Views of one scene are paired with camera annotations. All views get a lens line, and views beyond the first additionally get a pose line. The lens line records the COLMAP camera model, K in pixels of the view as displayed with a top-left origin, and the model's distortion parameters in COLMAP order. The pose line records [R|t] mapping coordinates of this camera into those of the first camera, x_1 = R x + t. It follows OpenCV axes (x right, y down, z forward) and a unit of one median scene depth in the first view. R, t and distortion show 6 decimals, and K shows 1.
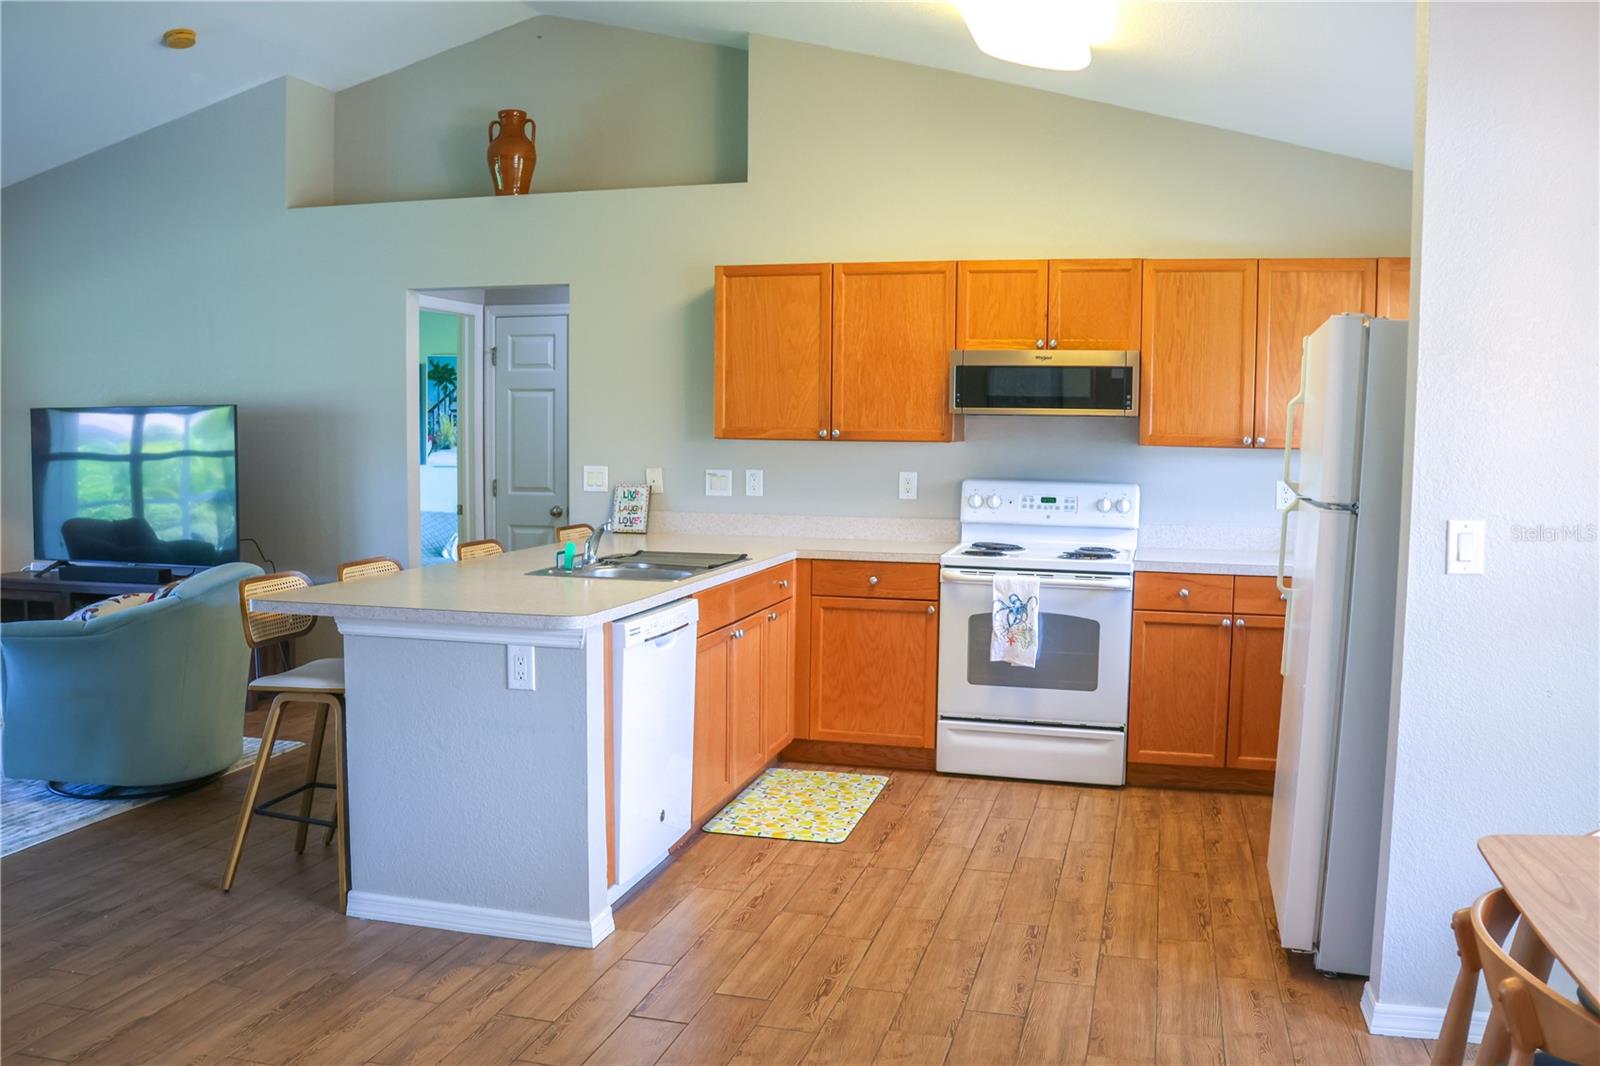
lens RADIAL K [[1343.0, 0, 805.6], [0, 1343.0, 554.2], [0, 0, 1]] dist [-0.155791, 0.151796]
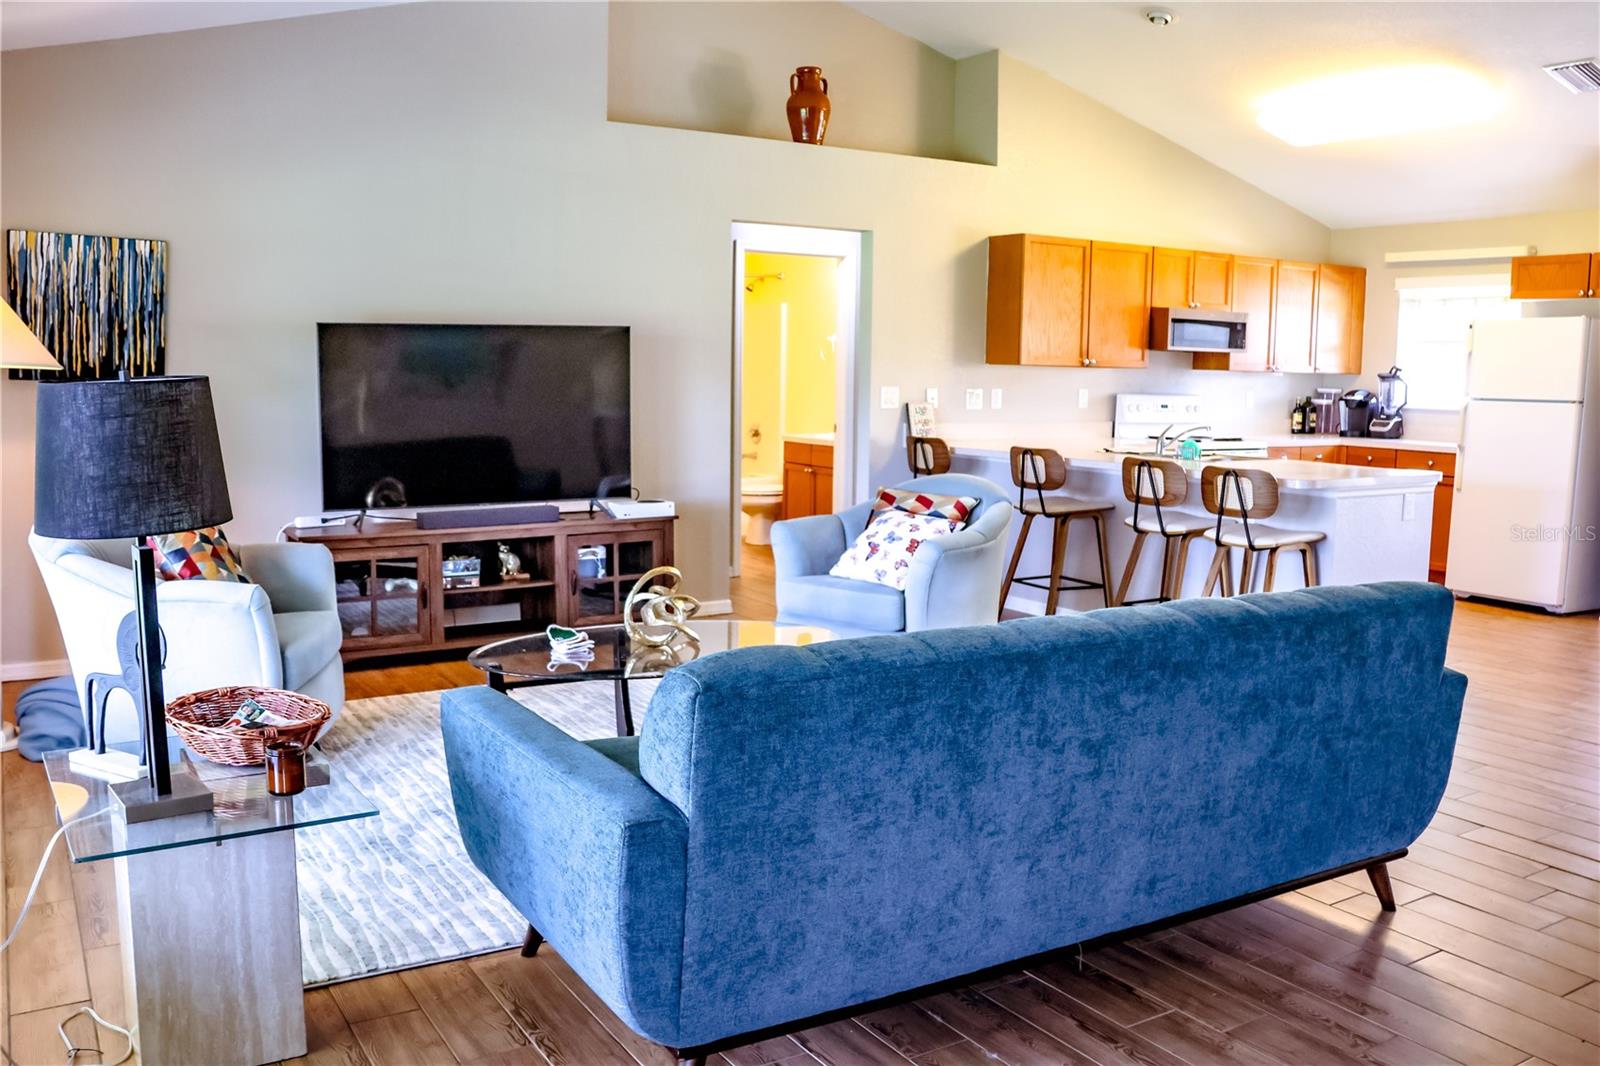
lens RADIAL K [[1343.0, 0, 805.6], [0, 1343.0, 554.2], [0, 0, 1]] dist [-0.155791, 0.151796]
pose [[0.672247, -0.105511, 0.732770, -1.205432], [0.060113, 0.994303, 0.088021, -0.030087], [-0.737882, -0.015122, 0.674760, 0.270995]]
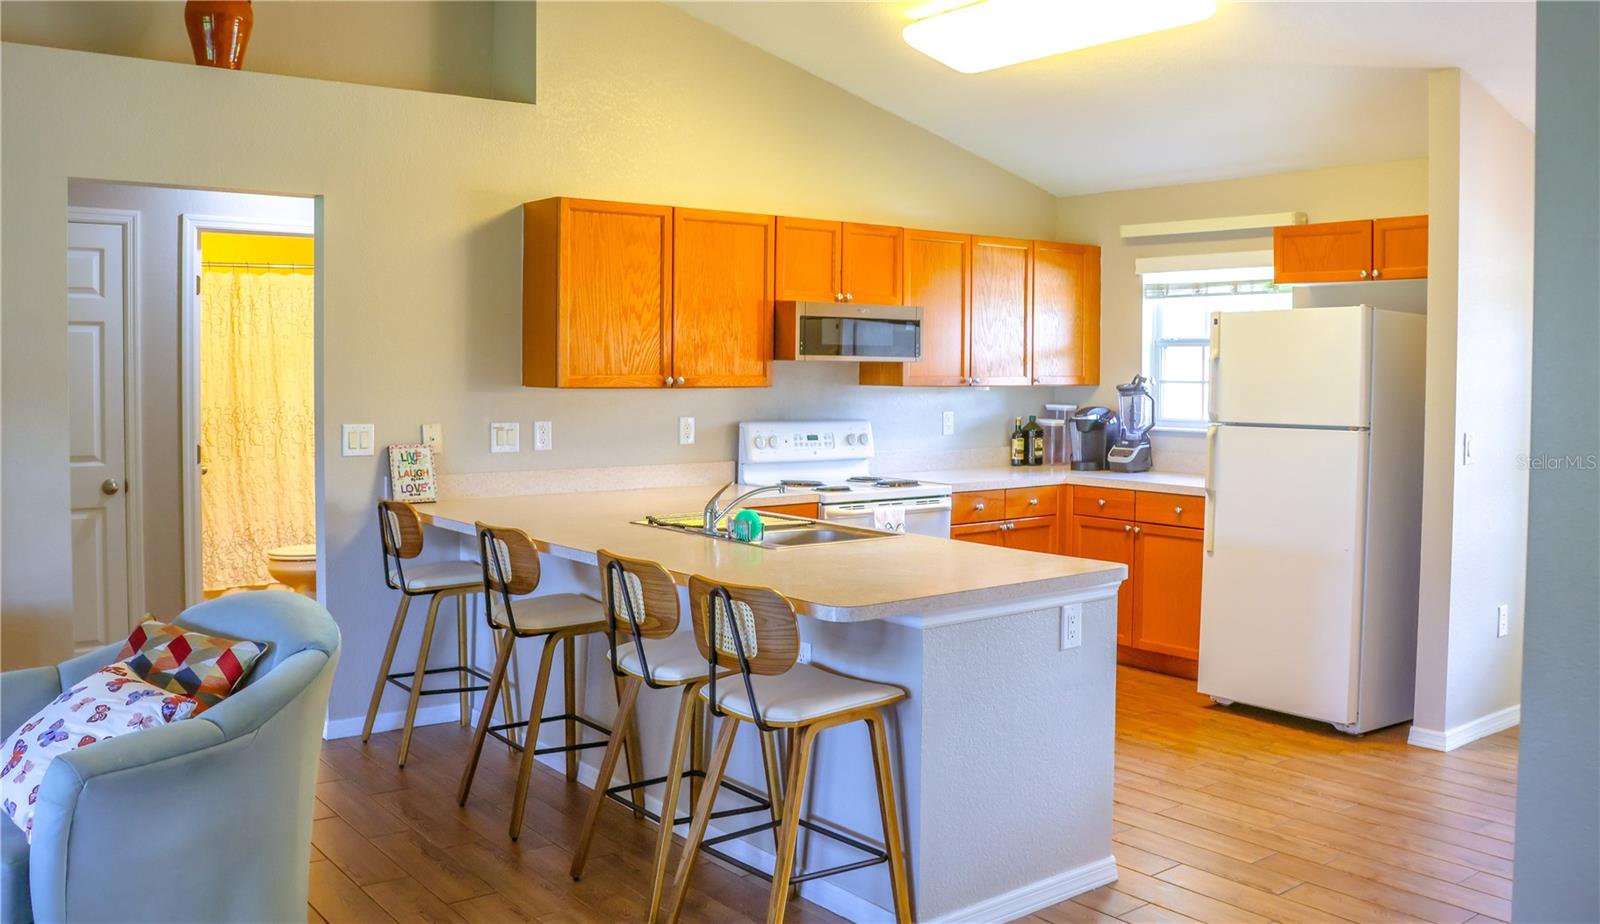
lens RADIAL K [[1345.8, 0, 796.1], [0, 1345.8, 424.7], [0, 0, 1]] dist [-0.108545, 0.002919]
pose [[0.599629, -0.042351, 0.799157, -0.701015], [0.072349, 0.997378, -0.001430, -0.049712], [-0.797001, 0.058675, 0.601121, 0.337738]]
